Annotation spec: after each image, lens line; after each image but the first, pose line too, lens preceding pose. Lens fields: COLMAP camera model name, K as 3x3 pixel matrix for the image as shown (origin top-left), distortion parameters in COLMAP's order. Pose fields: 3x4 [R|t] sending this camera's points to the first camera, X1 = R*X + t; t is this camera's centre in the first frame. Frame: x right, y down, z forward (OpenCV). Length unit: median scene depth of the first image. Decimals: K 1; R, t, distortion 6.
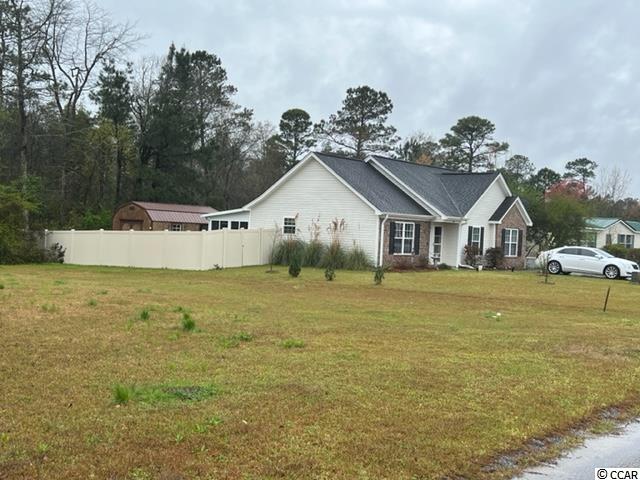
lens RADIAL K [[704.1, 0, 320.0], [0, 704.1, 240.0], [0, 0, 1]] dist [0.198579, -0.540981]
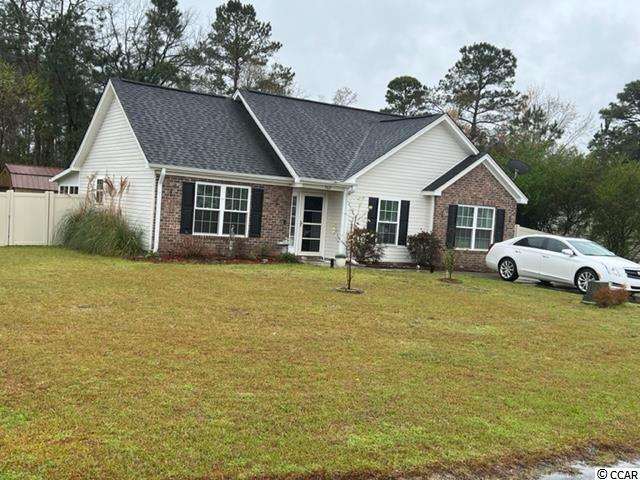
lens RADIAL K [[704.1, 0, 320.0], [0, 704.1, 240.0], [0, 0, 1]] dist [0.198579, -0.540981]
pose [[0.945195, 0.033665, -0.324766, 0.357619], [-0.032200, 0.999433, 0.009885, 0.013224], [0.324914, 0.001114, 0.945743, 0.375638]]
